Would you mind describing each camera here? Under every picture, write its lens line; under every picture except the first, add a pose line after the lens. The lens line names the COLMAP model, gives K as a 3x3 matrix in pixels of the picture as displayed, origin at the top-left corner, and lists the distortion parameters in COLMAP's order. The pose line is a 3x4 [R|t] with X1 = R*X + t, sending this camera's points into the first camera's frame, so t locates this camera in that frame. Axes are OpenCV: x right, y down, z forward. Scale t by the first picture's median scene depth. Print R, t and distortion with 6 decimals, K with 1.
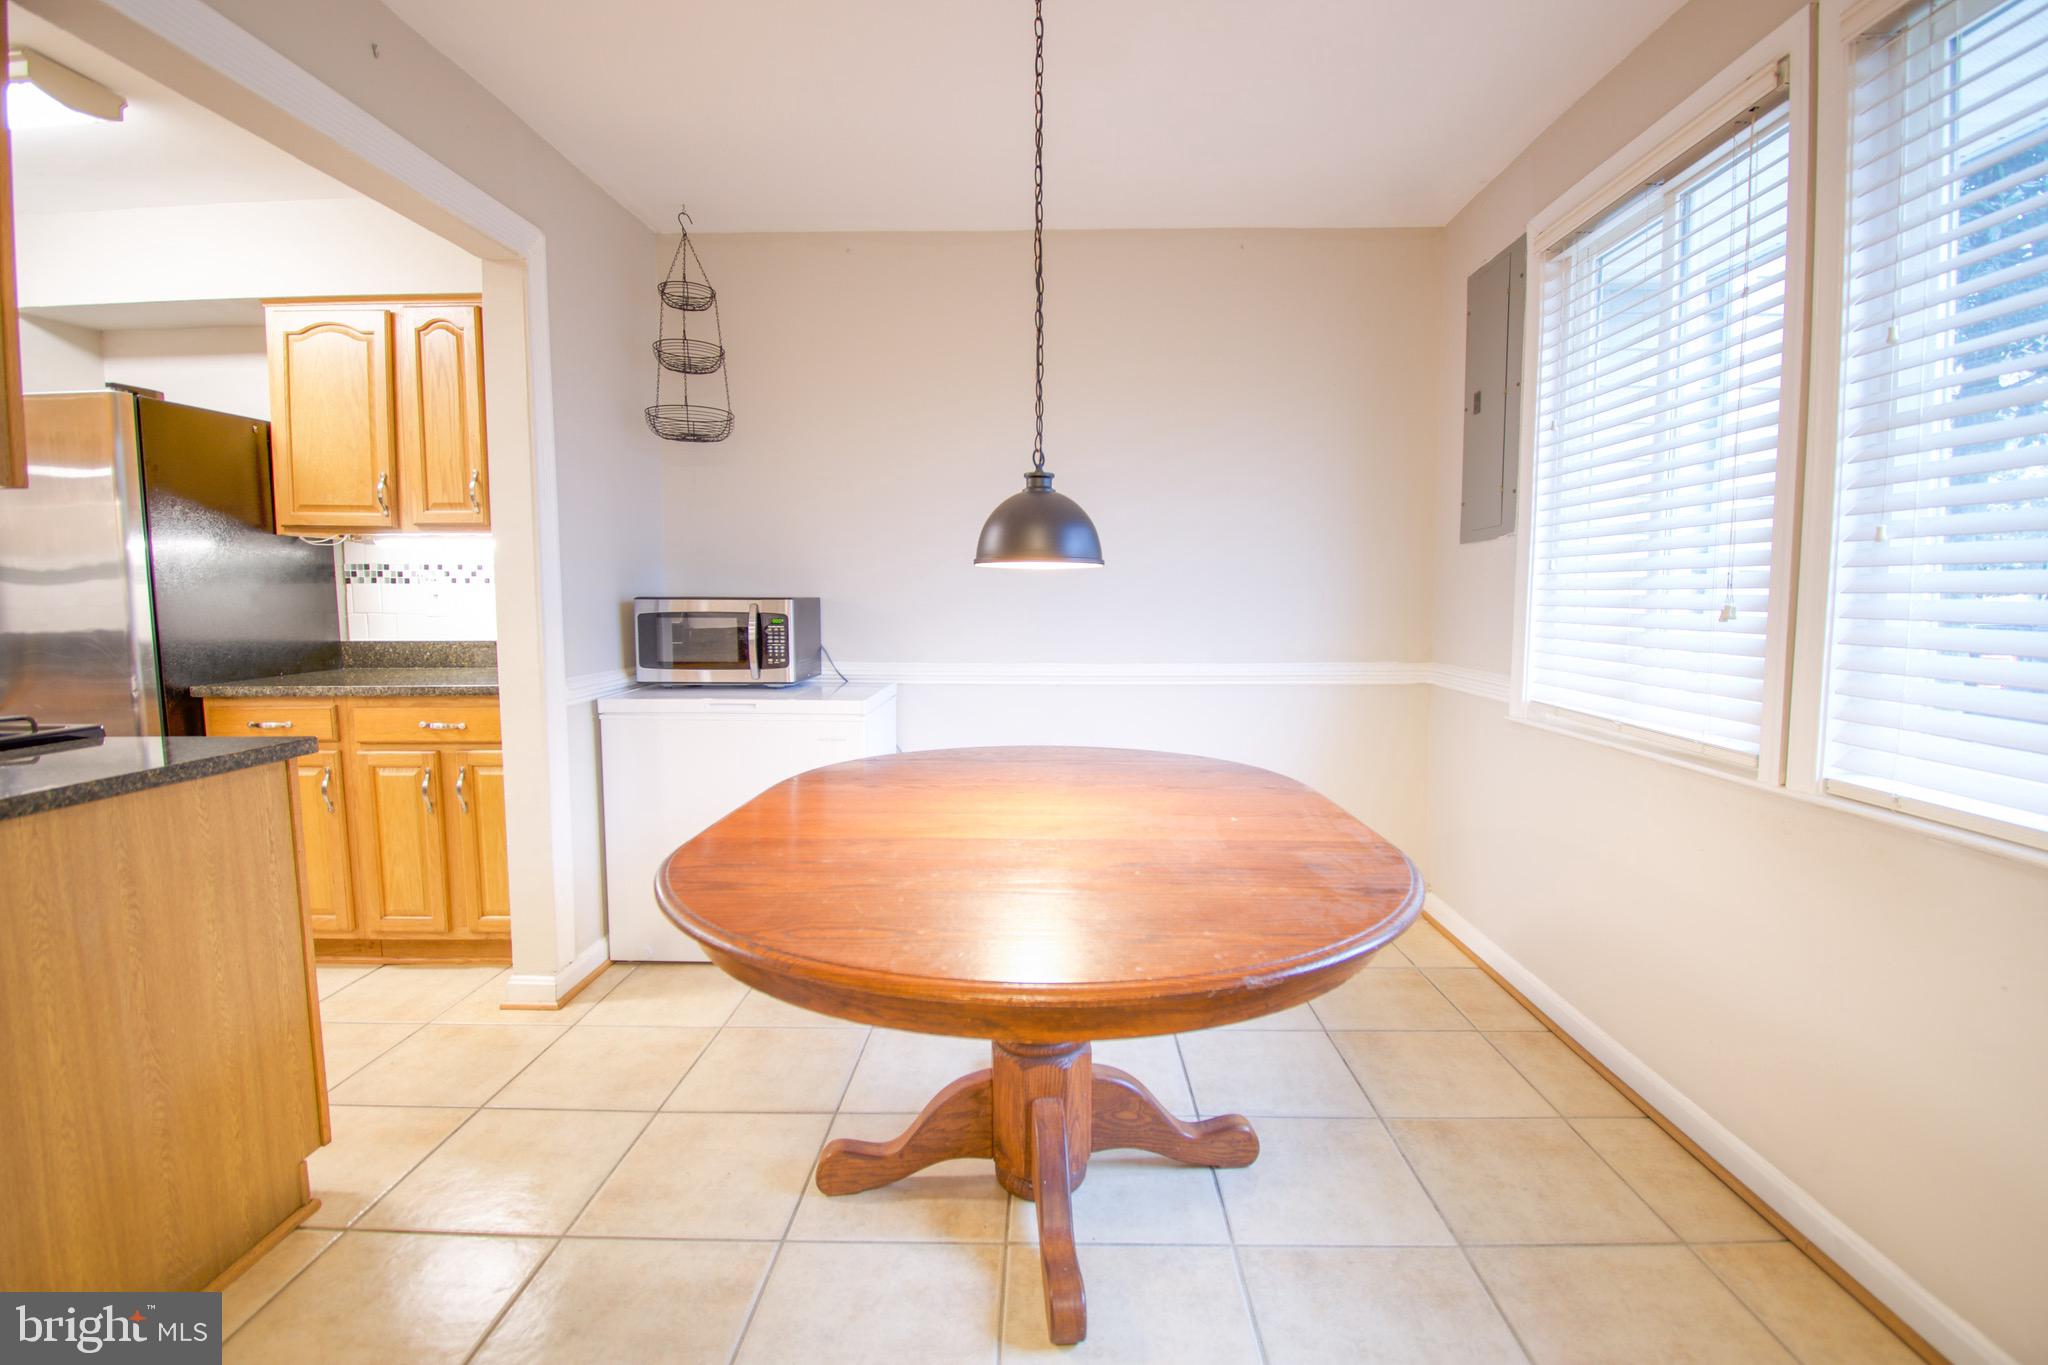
lens RADIAL K [[902.5, 0, 1036.4], [0, 902.5, 675.0], [0, 0, 1]] dist [0.028723, -0.033110]
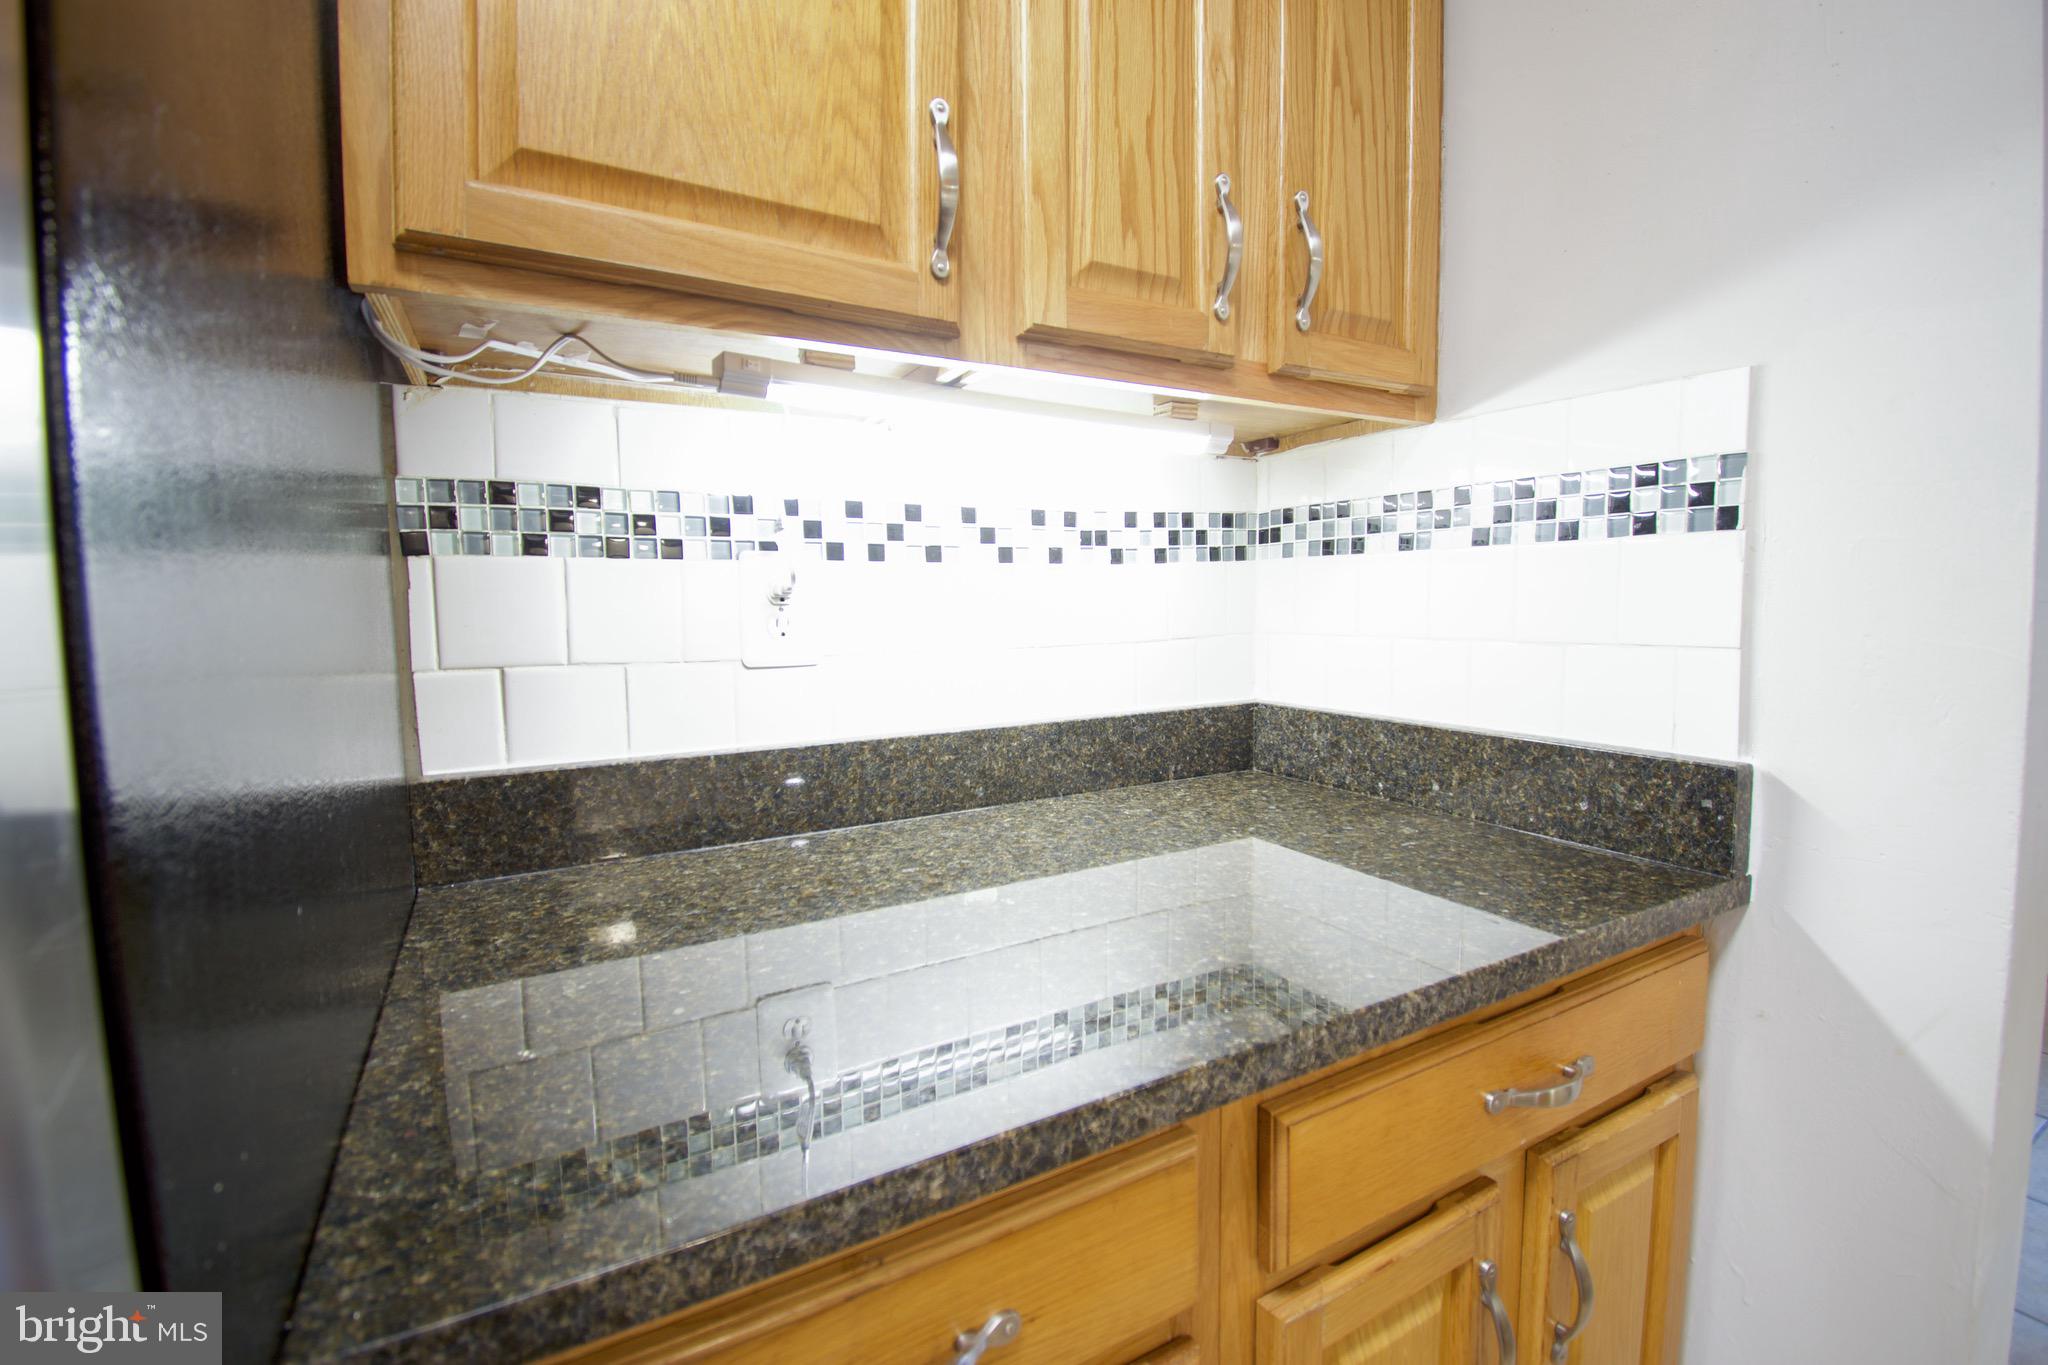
lens RADIAL K [[902.5, 0, 1036.4], [0, 902.5, 675.0], [0, 0, 1]] dist [0.028723, -0.033110]
pose [[0.858905, -0.051064, 0.509582, -0.977071], [0.056138, 0.998408, 0.005426, -0.077329], [-0.509048, 0.023946, 0.860405, 0.913299]]
